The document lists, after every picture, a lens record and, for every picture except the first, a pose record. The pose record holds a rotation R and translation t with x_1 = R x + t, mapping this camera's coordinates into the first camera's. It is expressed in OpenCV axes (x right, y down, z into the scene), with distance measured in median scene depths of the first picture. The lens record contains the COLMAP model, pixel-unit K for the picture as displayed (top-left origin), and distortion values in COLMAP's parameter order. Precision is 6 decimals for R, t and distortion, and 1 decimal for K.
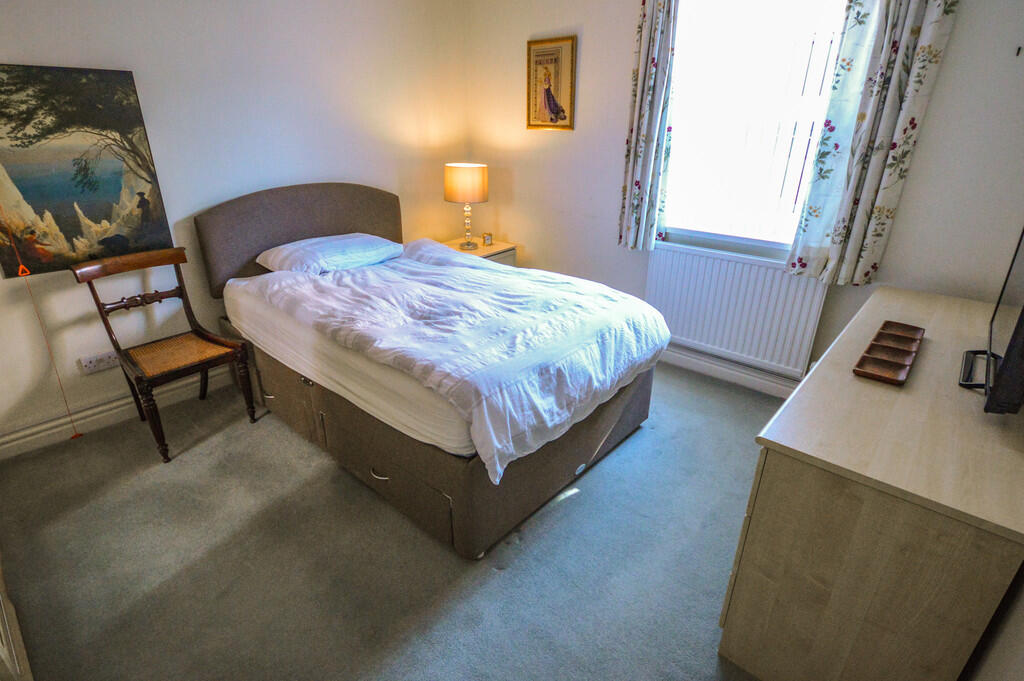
lens RADIAL K [[516.0, 0, 512.0], [0, 516.0, 340.5], [0, 0, 1]] dist [0.001693, -0.006583]
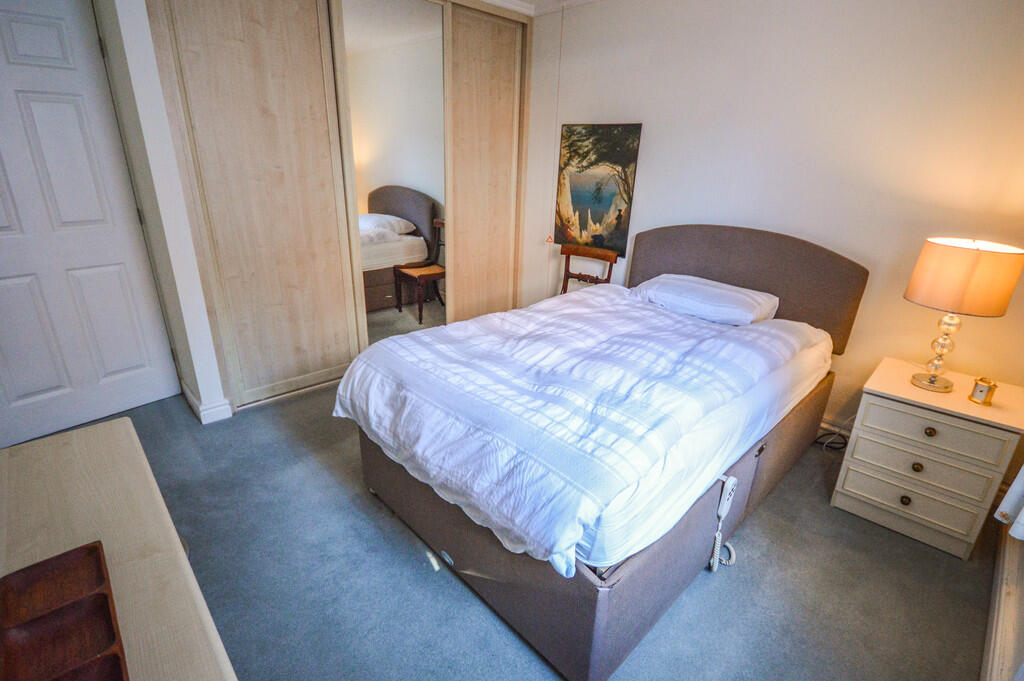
lens RADIAL K [[477.6, 0, 512.0], [0, 477.6, 340.5], [0, 0, 1]] dist [0.003153, 0.000647]
pose [[-0.072118, 0.342969, -0.936574, 0.672935], [-0.425108, 0.838886, 0.339931, -0.323230], [0.902265, 0.422661, 0.085300, 0.821801]]
